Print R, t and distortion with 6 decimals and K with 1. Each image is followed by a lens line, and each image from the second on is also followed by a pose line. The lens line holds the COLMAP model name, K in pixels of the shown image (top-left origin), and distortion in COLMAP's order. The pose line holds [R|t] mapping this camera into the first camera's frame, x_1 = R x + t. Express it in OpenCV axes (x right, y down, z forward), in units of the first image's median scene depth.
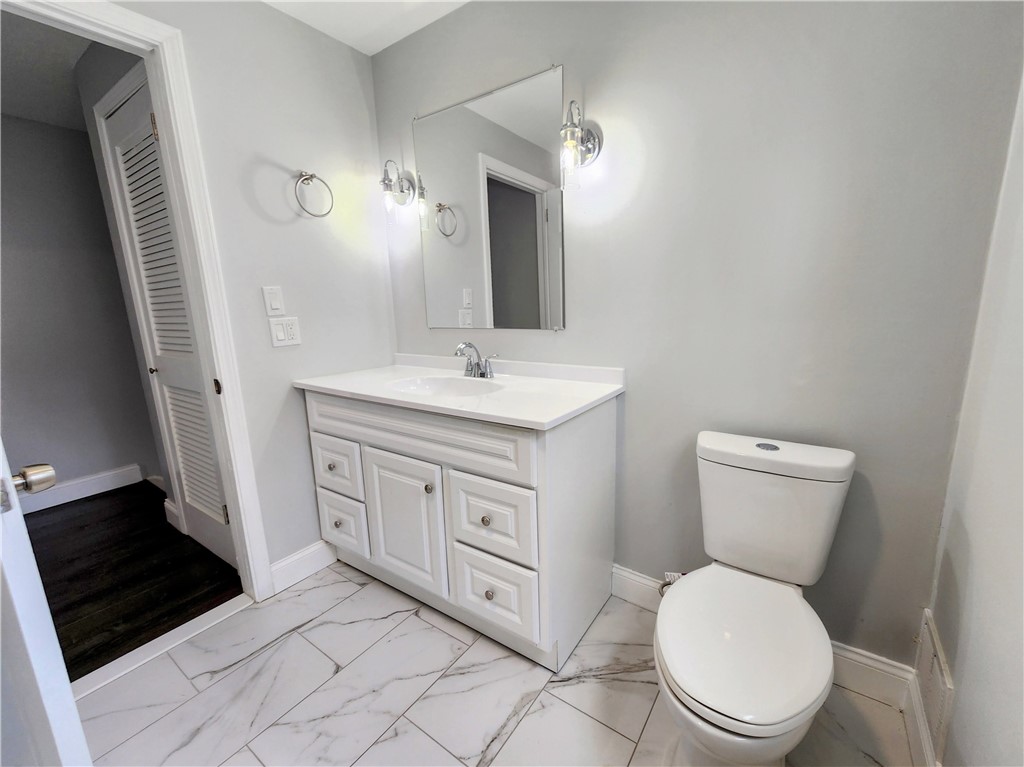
lens RADIAL K [[421.2, 0, 513.4], [0, 421.2, 383.3], [0, 0, 1]] dist [0.004866, -0.000578]
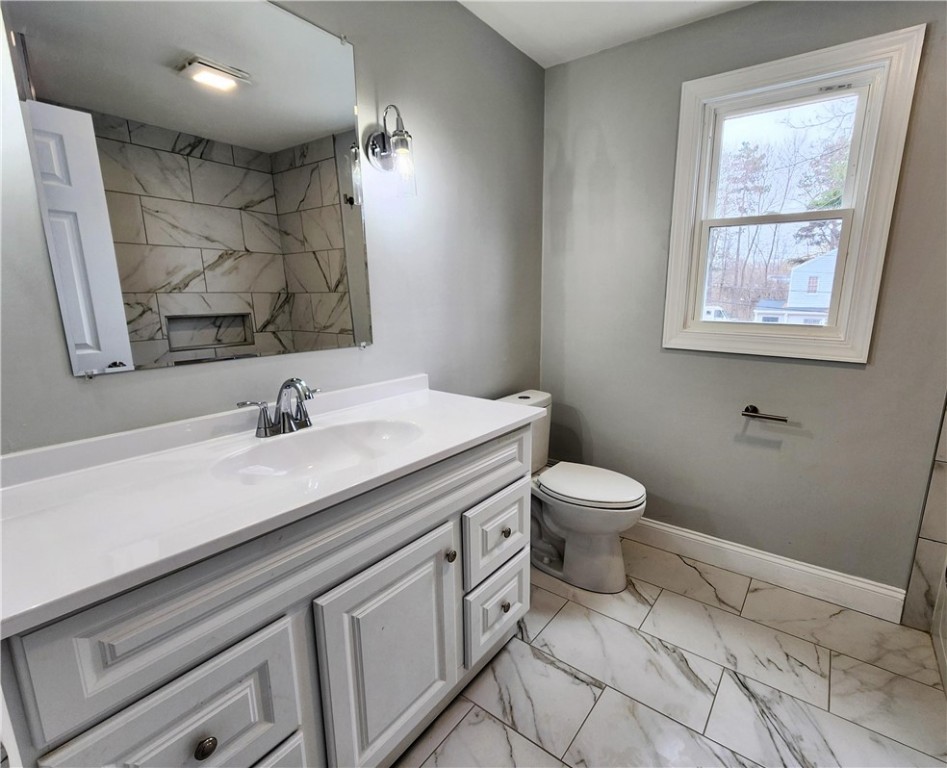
lens RADIAL K [[459.7, 0, 512.5], [0, 459.7, 393.6], [0, 0, 1]] dist [0.005982, 0.000621]
pose [[0.003121, -0.181968, 0.983300, -0.976797], [0.194939, 0.964551, 0.177879, -0.165482], [-0.980810, 0.191128, 0.038483, 0.802438]]
